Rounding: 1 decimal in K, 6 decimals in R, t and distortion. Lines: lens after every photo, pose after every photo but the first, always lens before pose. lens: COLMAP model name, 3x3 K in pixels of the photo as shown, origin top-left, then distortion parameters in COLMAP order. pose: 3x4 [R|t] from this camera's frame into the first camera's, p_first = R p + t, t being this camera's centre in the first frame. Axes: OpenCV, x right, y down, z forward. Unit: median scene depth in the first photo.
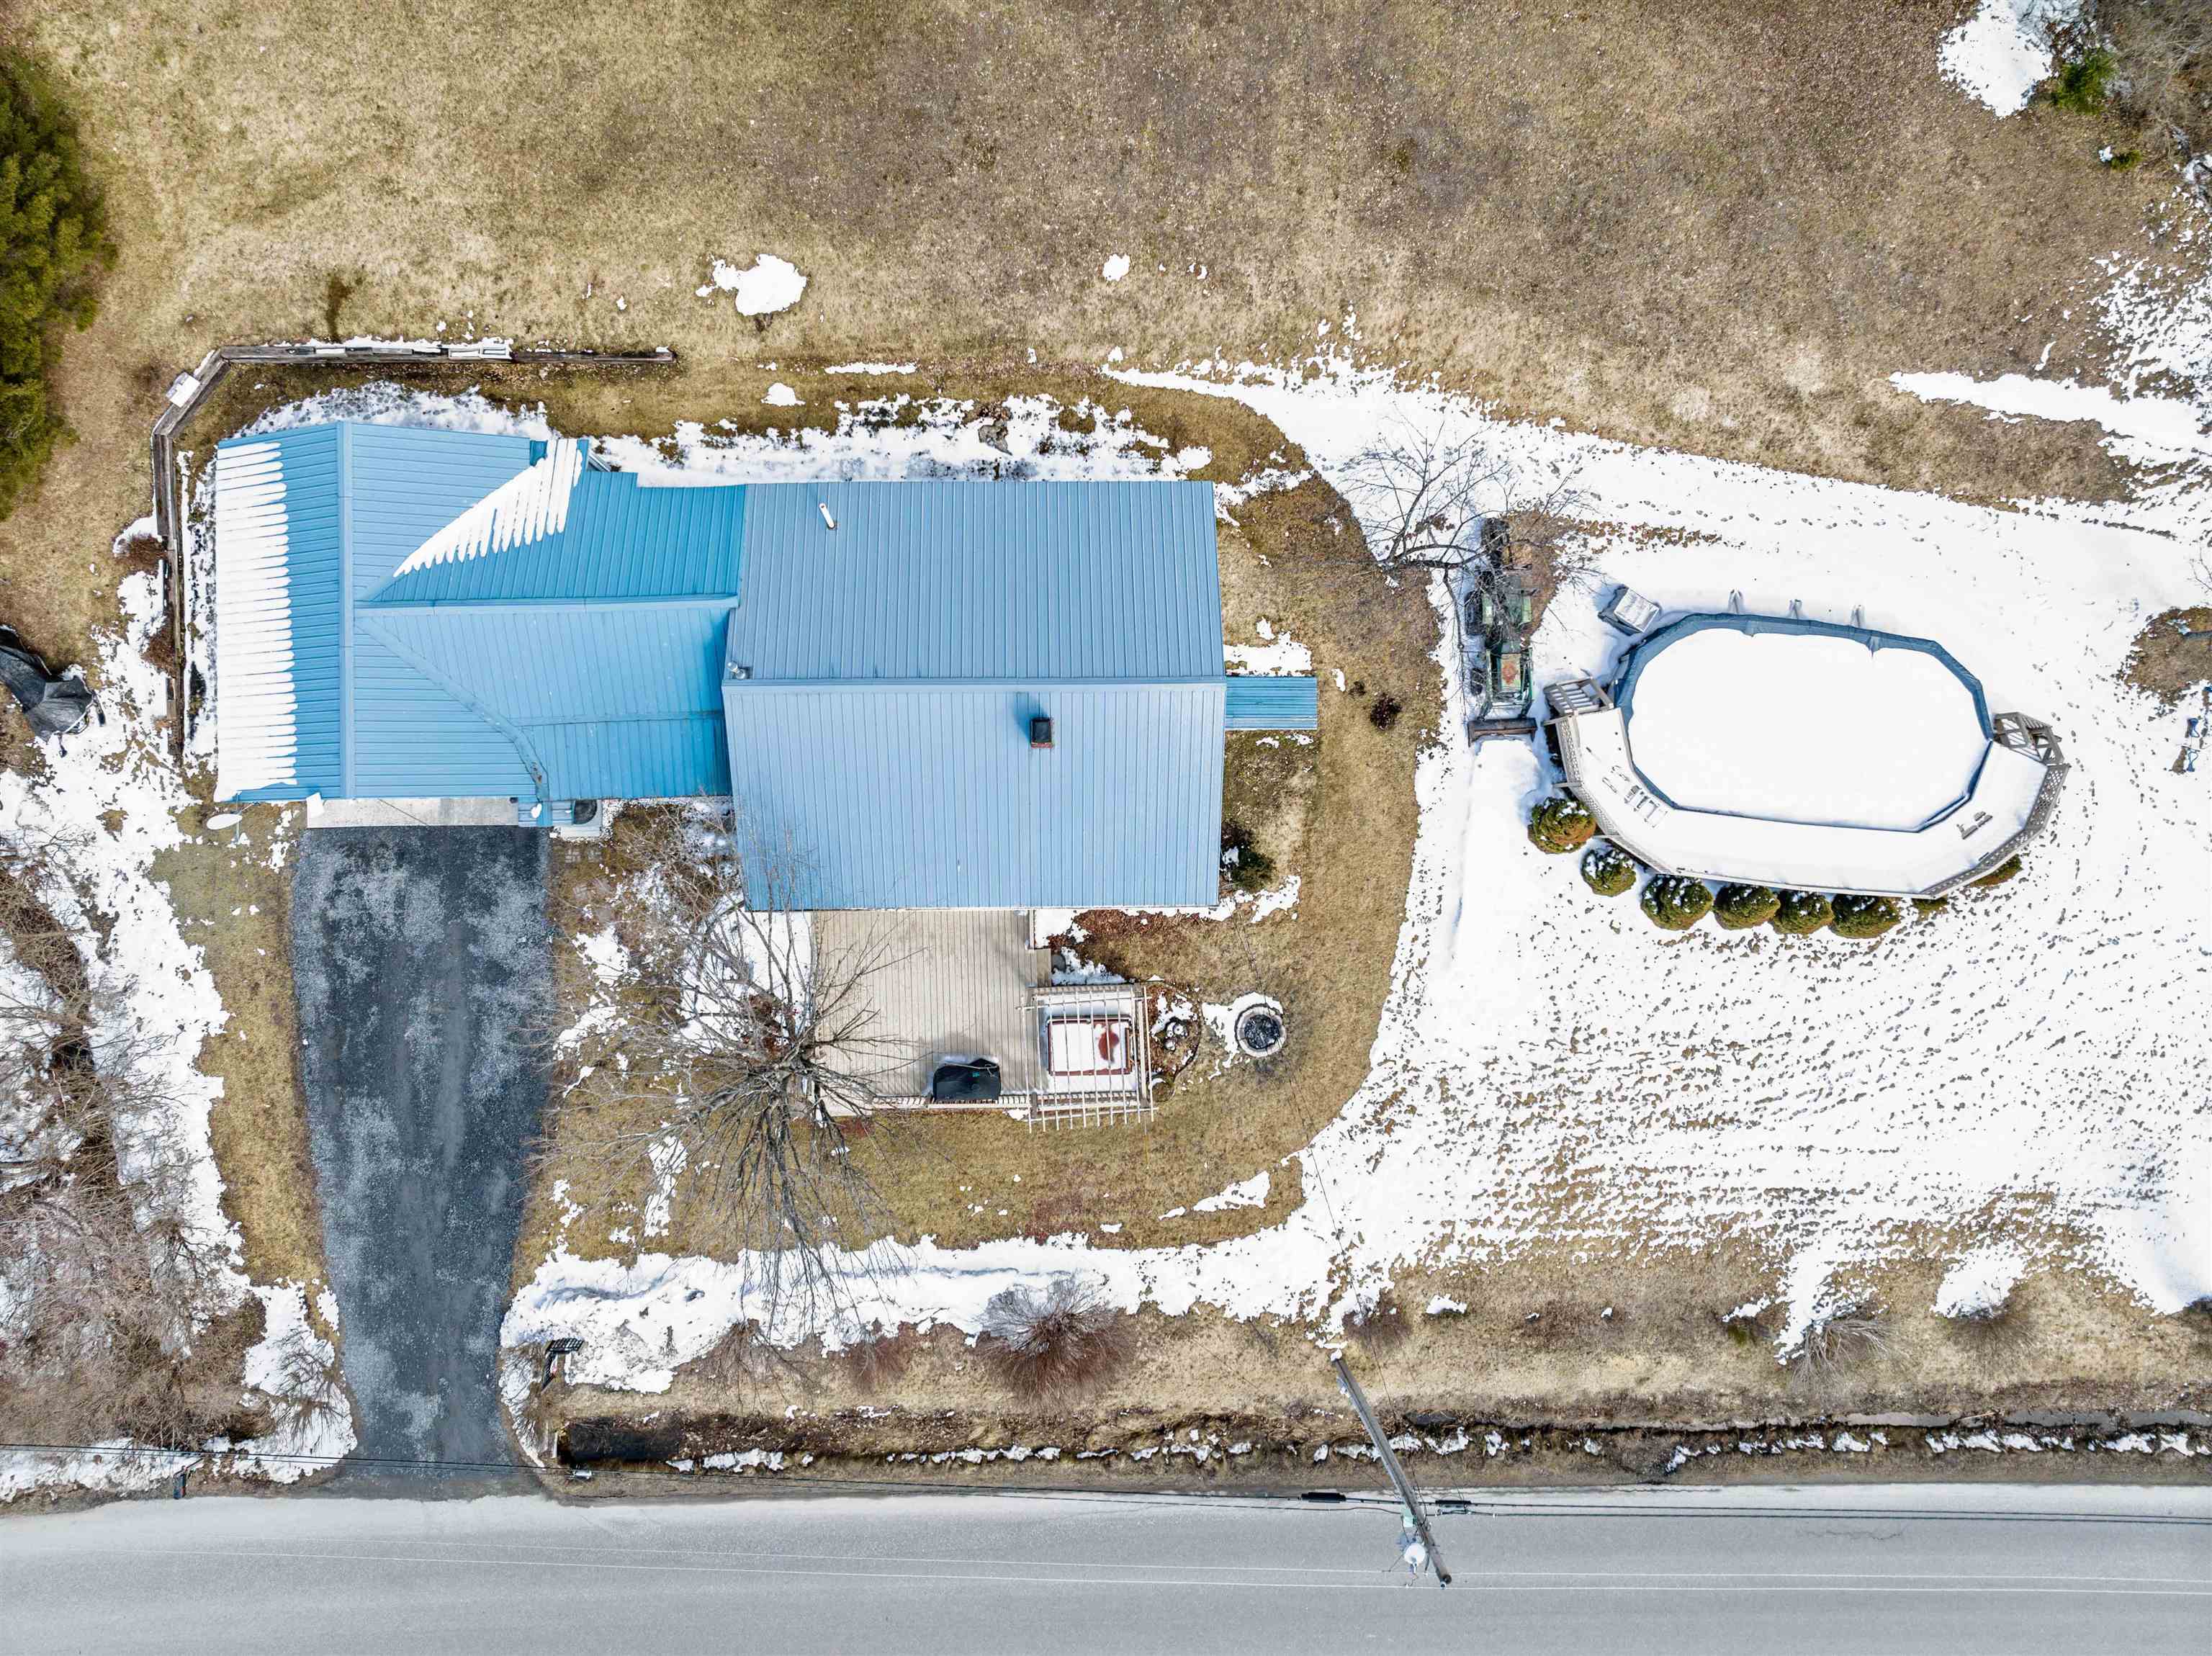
lens RADIAL K [[1558.4, 0, 1097.7], [0, 1558.4, 828.4], [0, 0, 1]] dist [-0.038408, 0.005377]
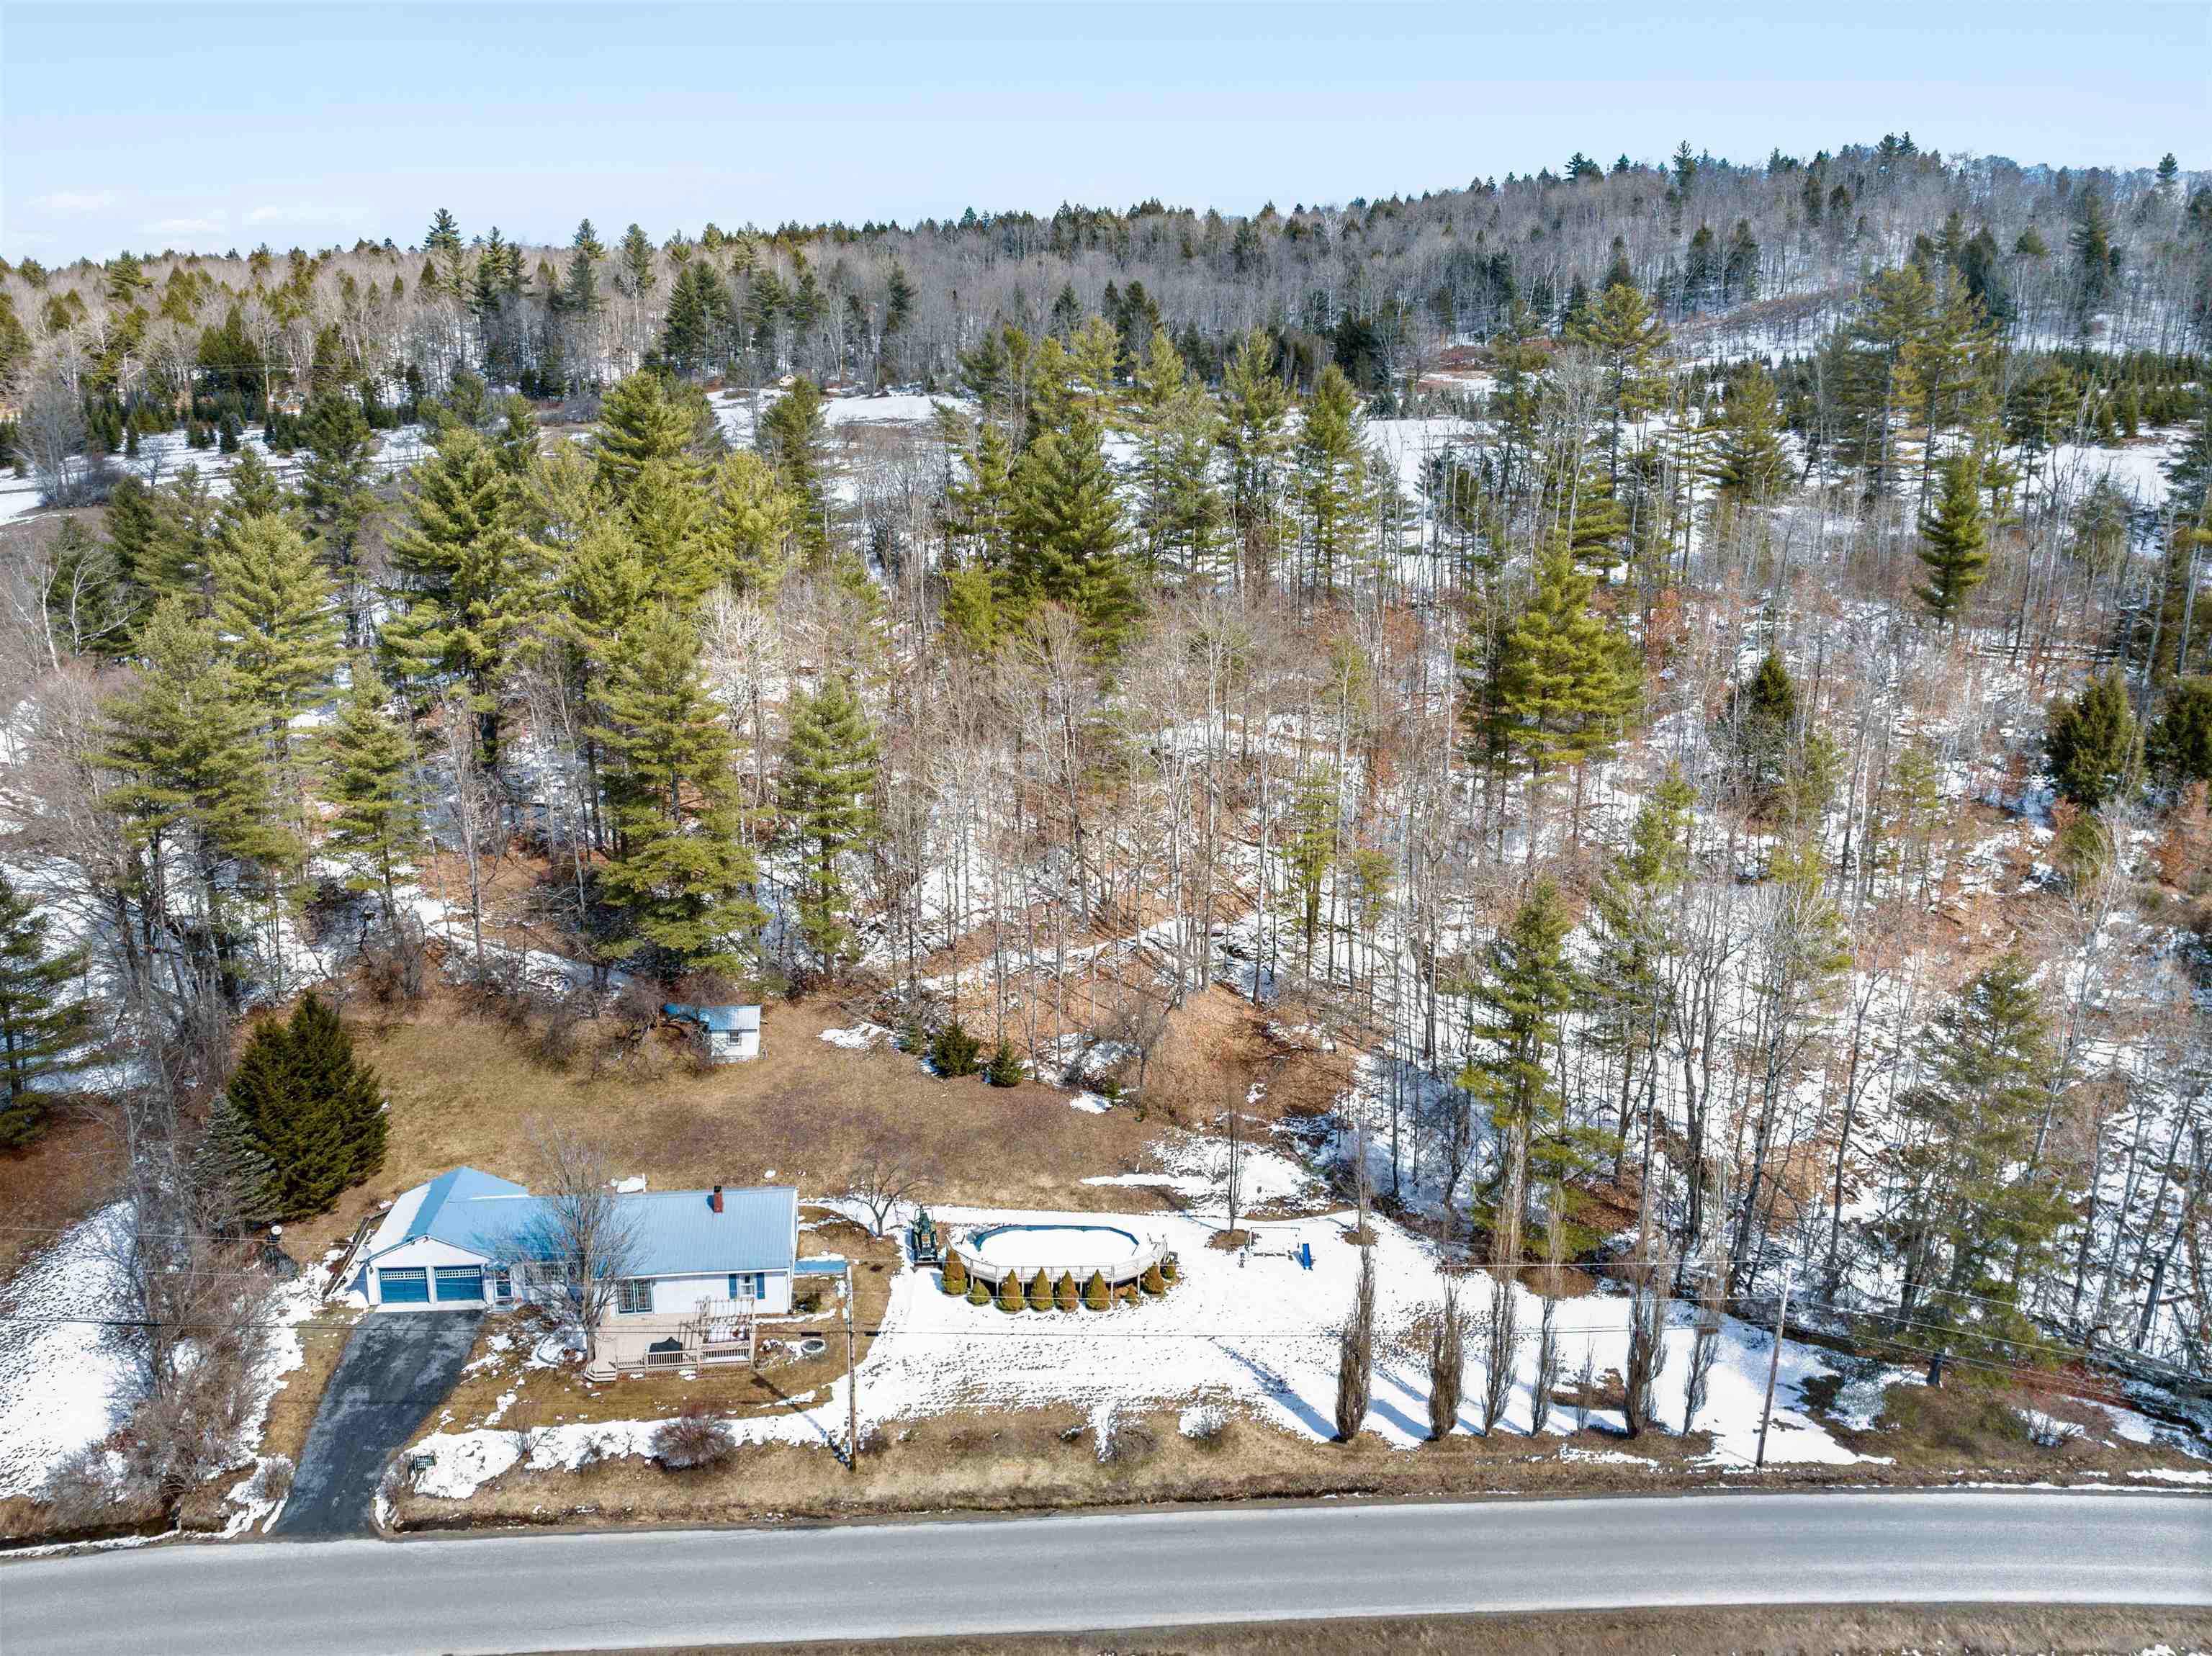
lens RADIAL K [[1558.4, 0, 1097.2], [0, 1558.4, 808.0], [0, 0, 1]] dist [-0.038408, 0.005377]
pose [[0.992234, -0.041560, 0.117233, 0.268171], [0.123532, 0.219265, -0.967813, 2.022992], [0.014517, 0.974780, 0.222697, -0.159016]]
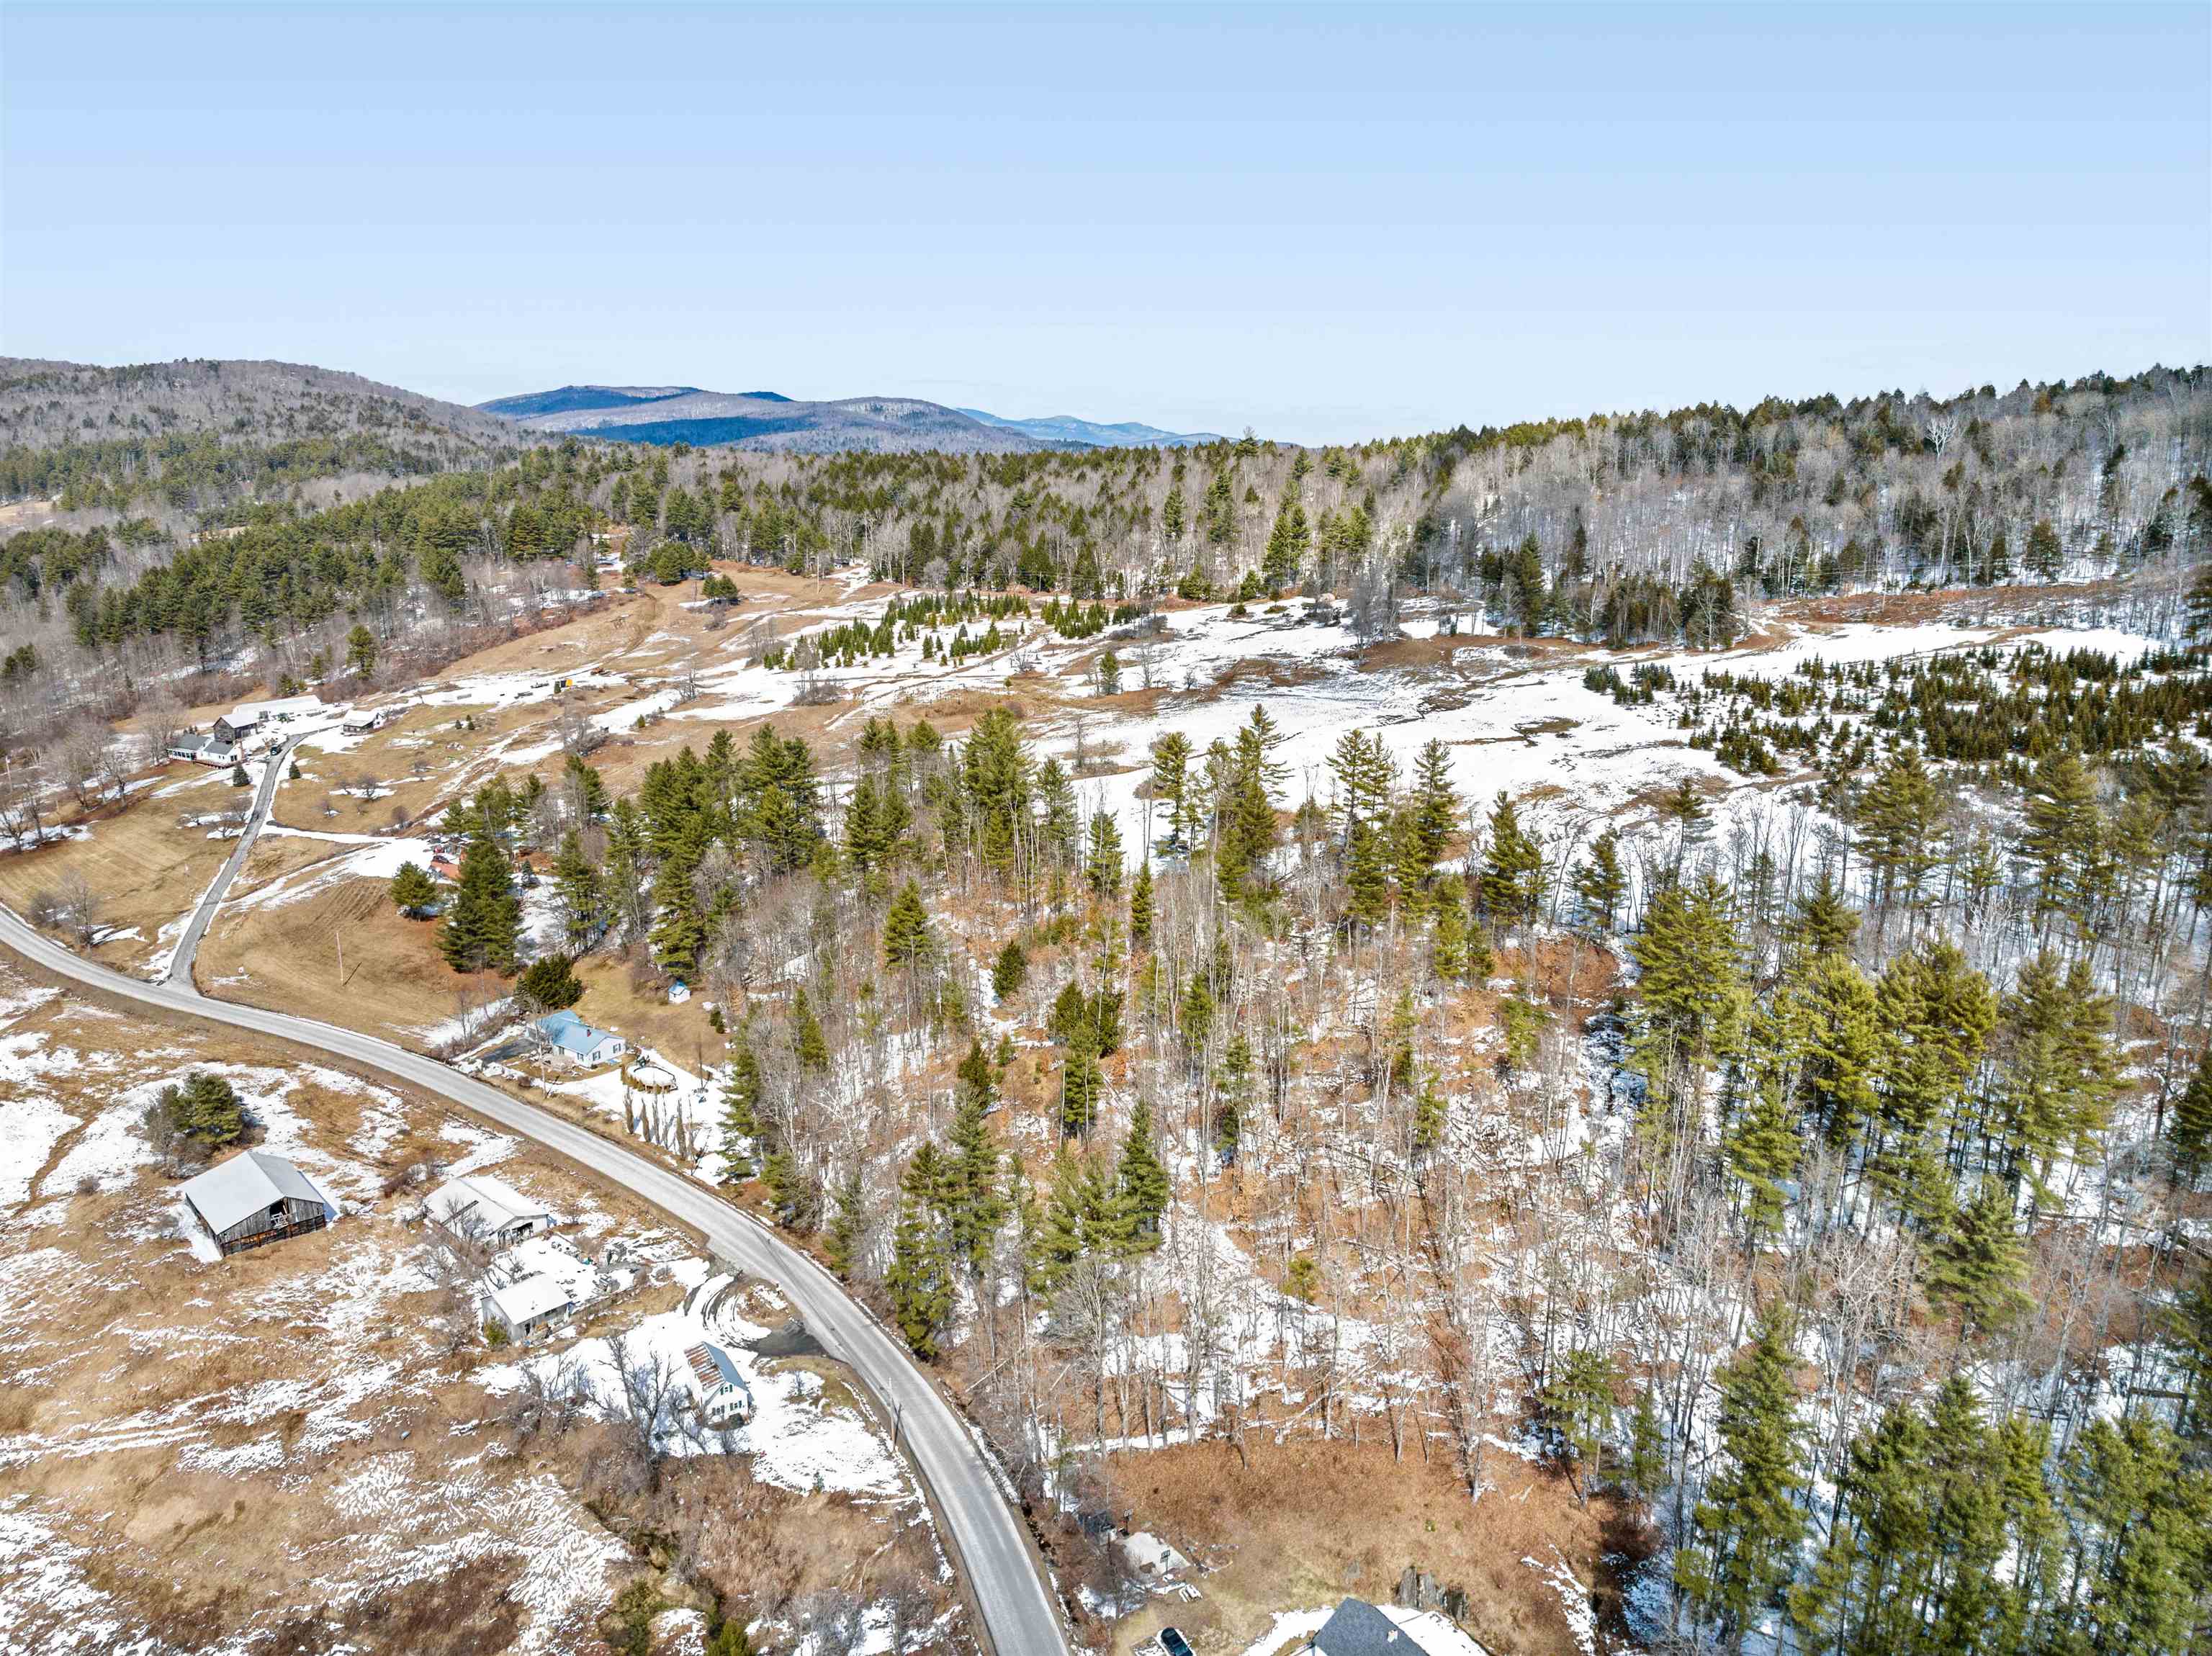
lens RADIAL K [[1558.4, 0, 1105.2], [0, 1558.4, 828.3], [0, 0, 1]] dist [-0.038408, 0.005377]
pose [[0.822136, 0.127189, -0.554901, 6.410756], [-0.569255, 0.194640, -0.798789, 4.566044], [0.006408, 0.972594, 0.232423, -1.979746]]
